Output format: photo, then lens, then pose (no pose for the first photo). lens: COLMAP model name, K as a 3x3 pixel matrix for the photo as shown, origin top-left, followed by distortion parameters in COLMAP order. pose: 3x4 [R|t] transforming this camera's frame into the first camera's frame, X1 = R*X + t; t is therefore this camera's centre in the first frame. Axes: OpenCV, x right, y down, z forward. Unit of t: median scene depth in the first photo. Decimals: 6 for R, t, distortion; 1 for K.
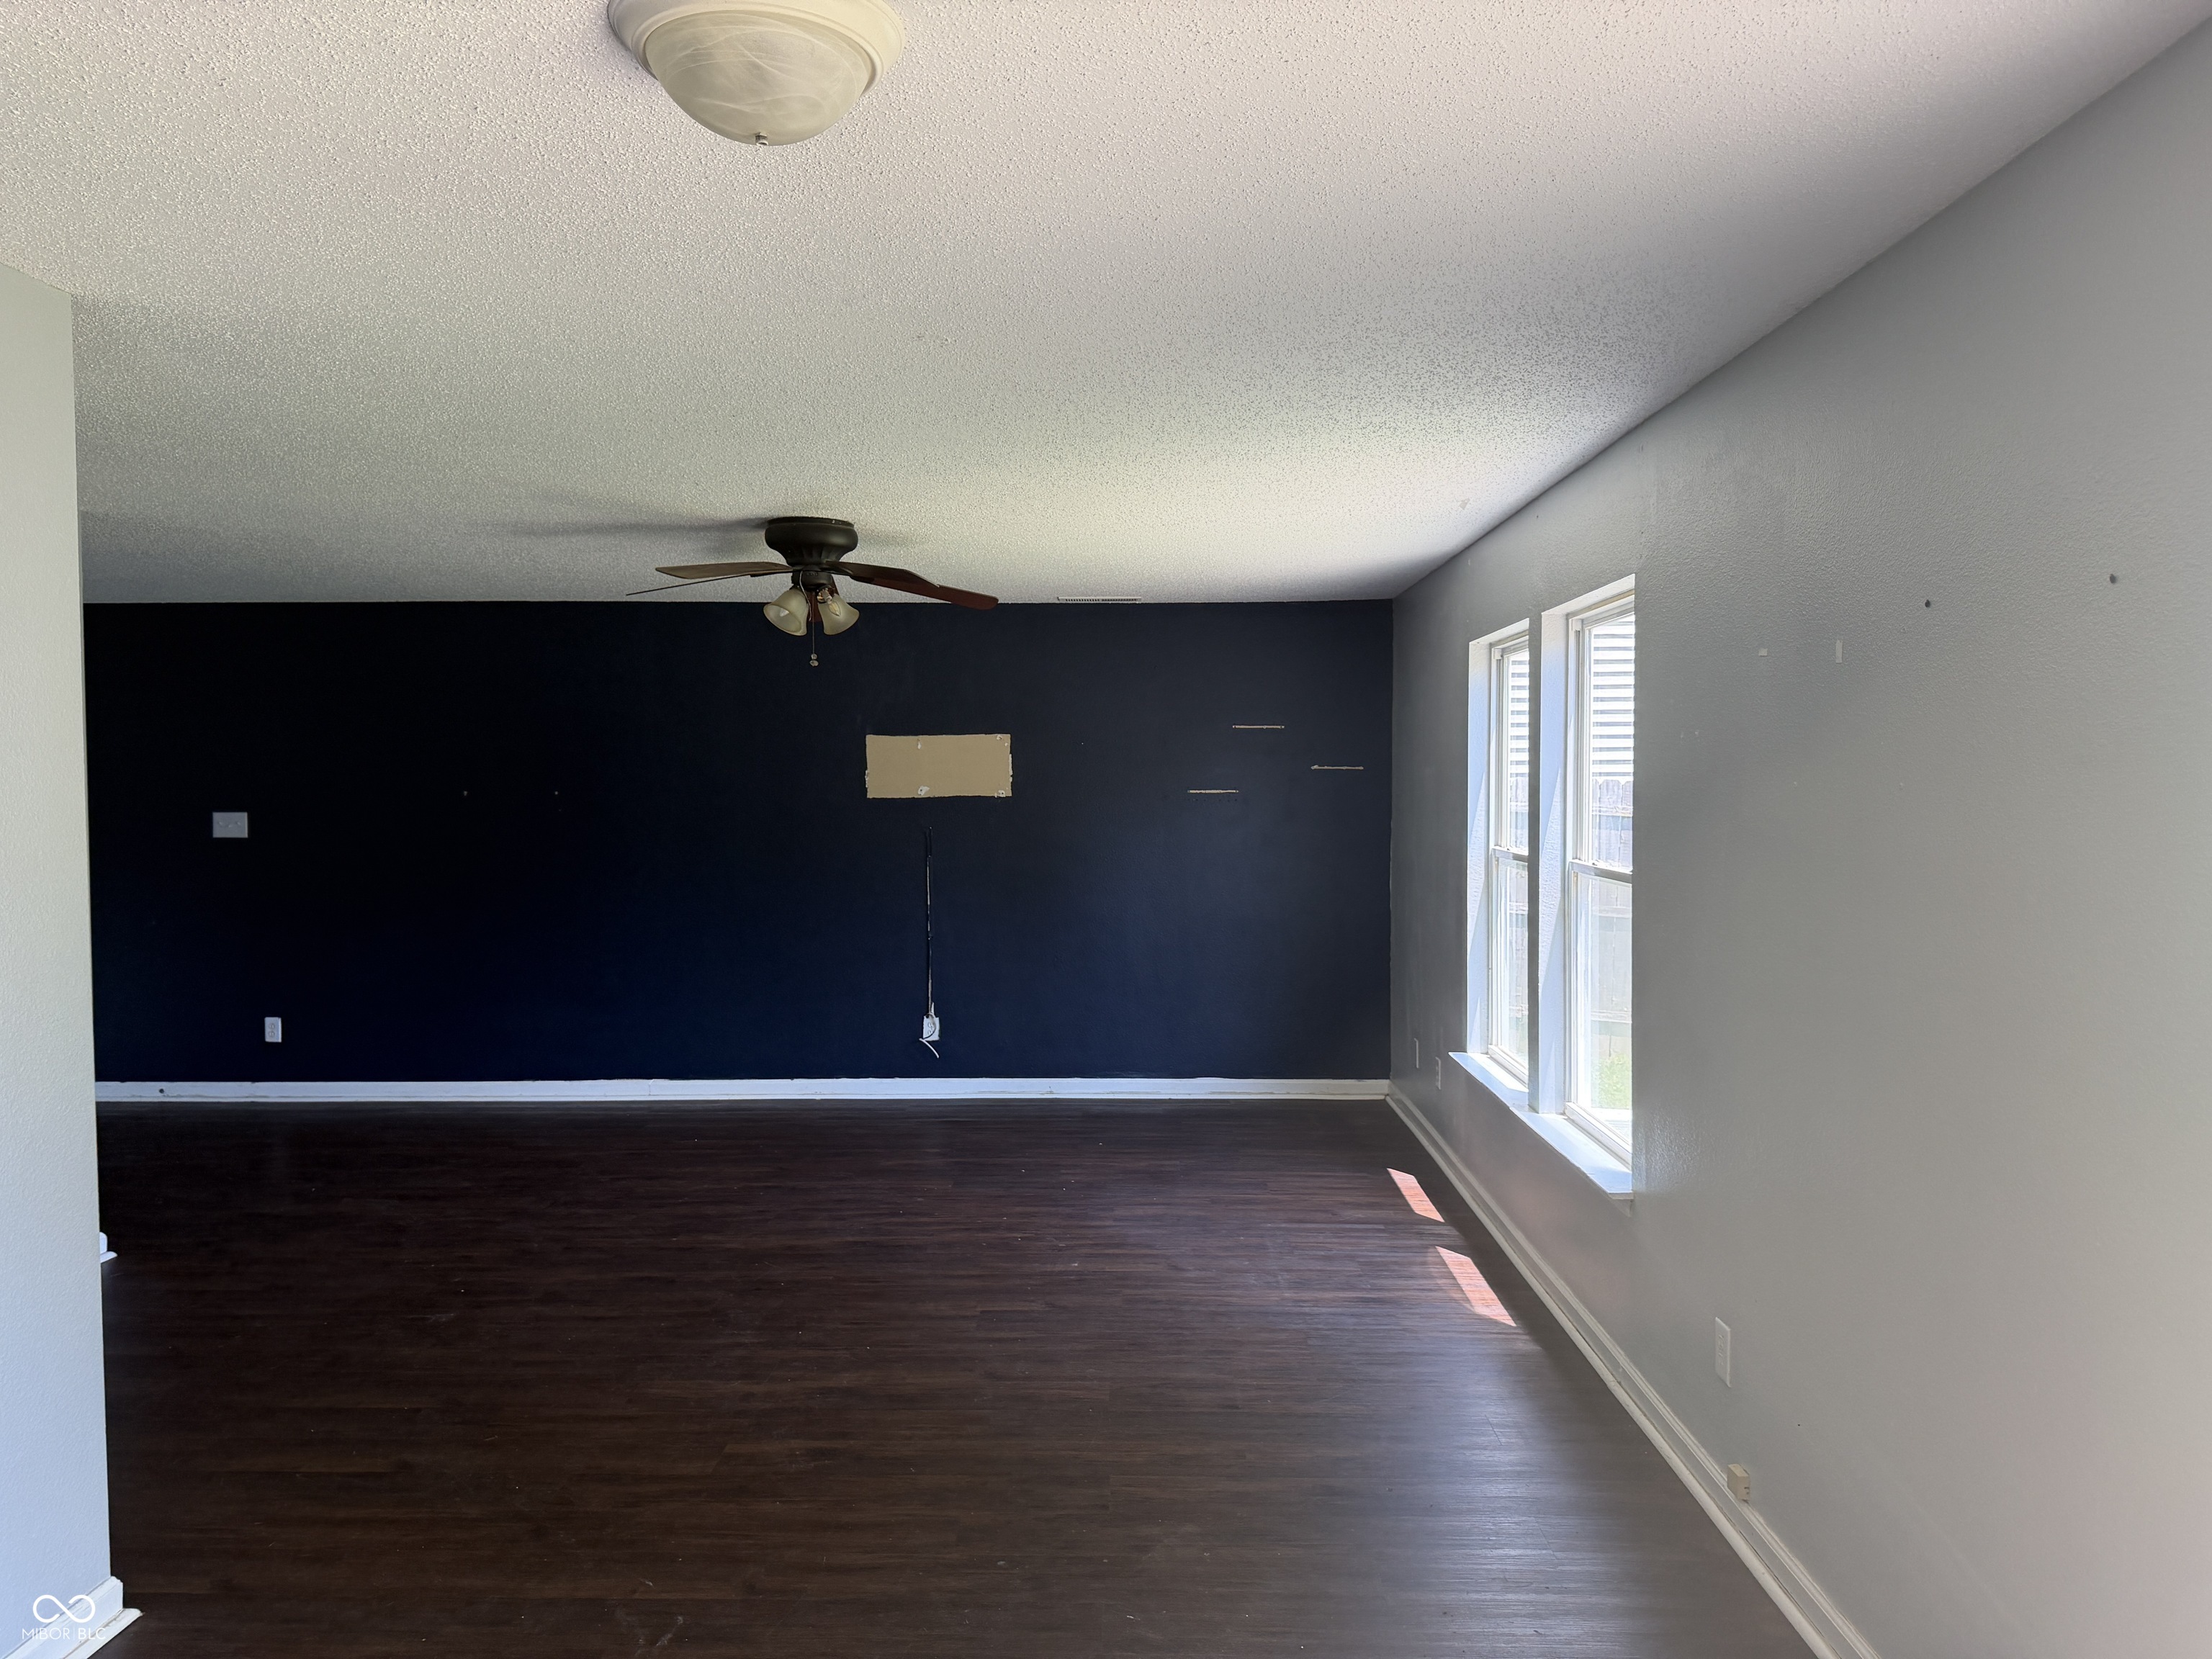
lens RADIAL K [[1550.1, 0, 1110.2], [0, 1550.1, 844.1], [0, 0, 1]] dist [0.055513, -0.036173]
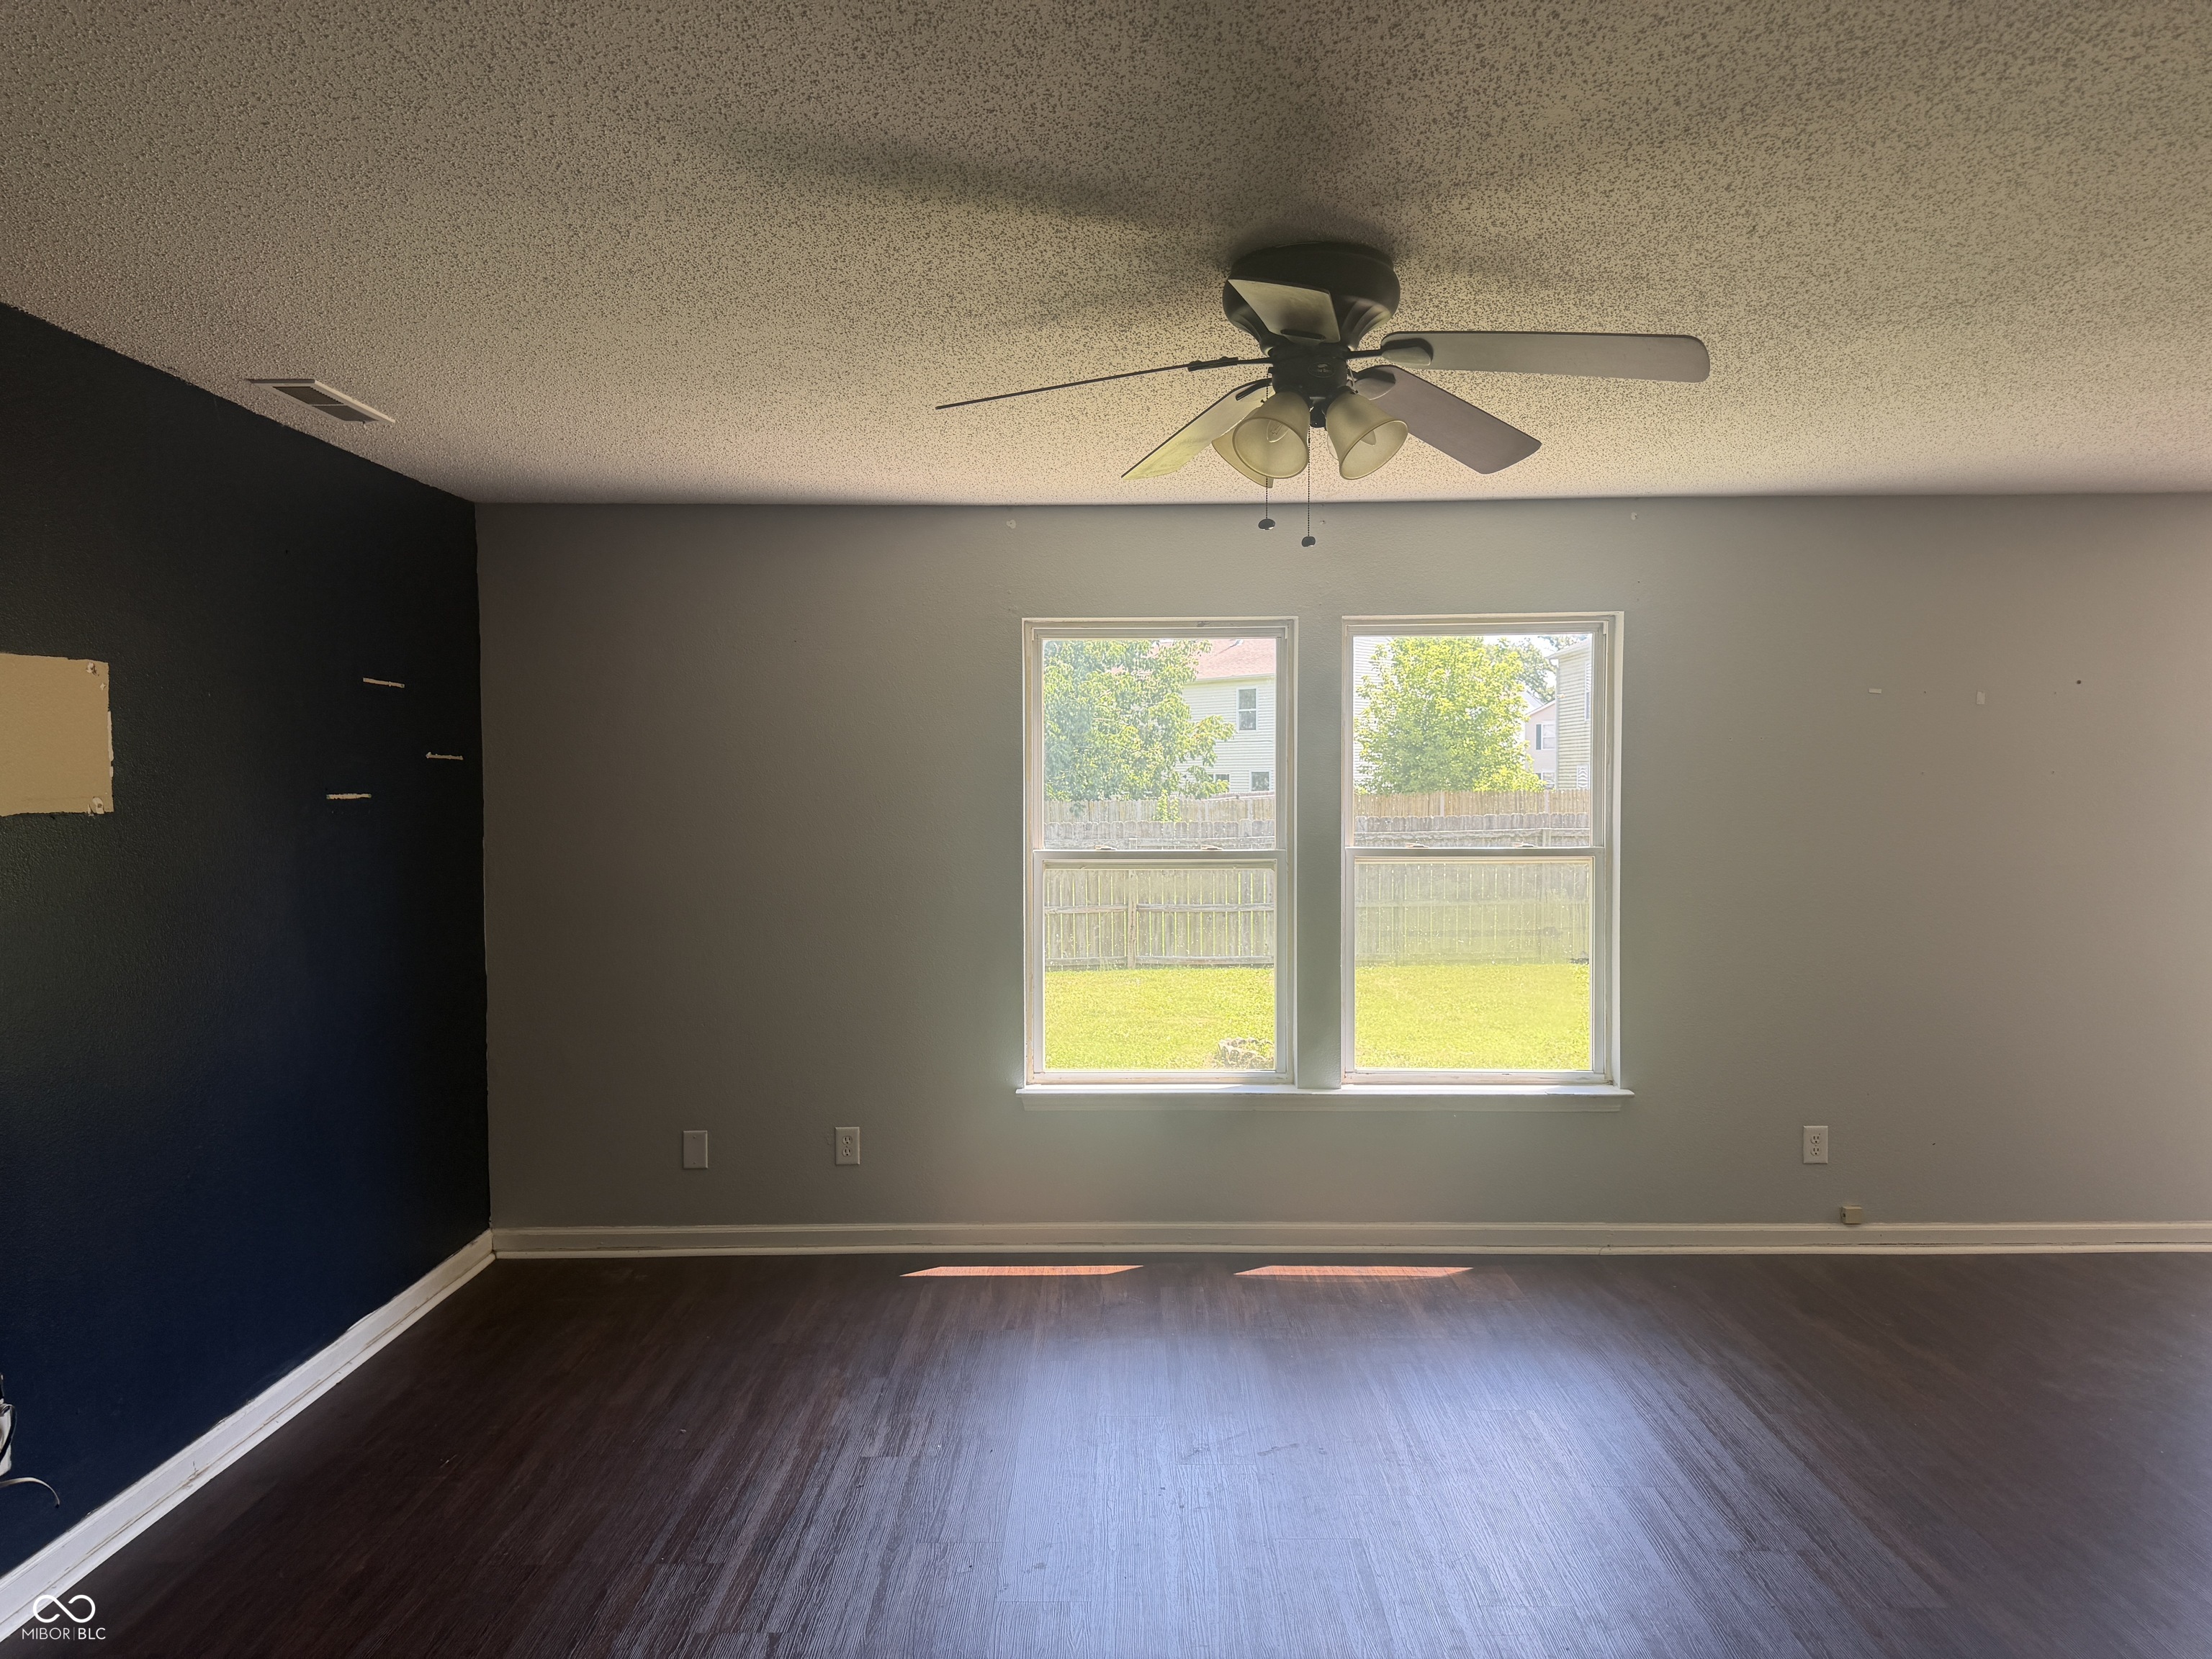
lens RADIAL K [[1550.1, 0, 1110.2], [0, 1550.1, 844.1], [0, 0, 1]] dist [0.055513, -0.036173]
pose [[-0.010228, -0.030946, 0.999469, -0.649124], [0.045027, 0.998493, 0.031377, -0.030571], [-0.998933, 0.045324, -0.008819, 0.966953]]
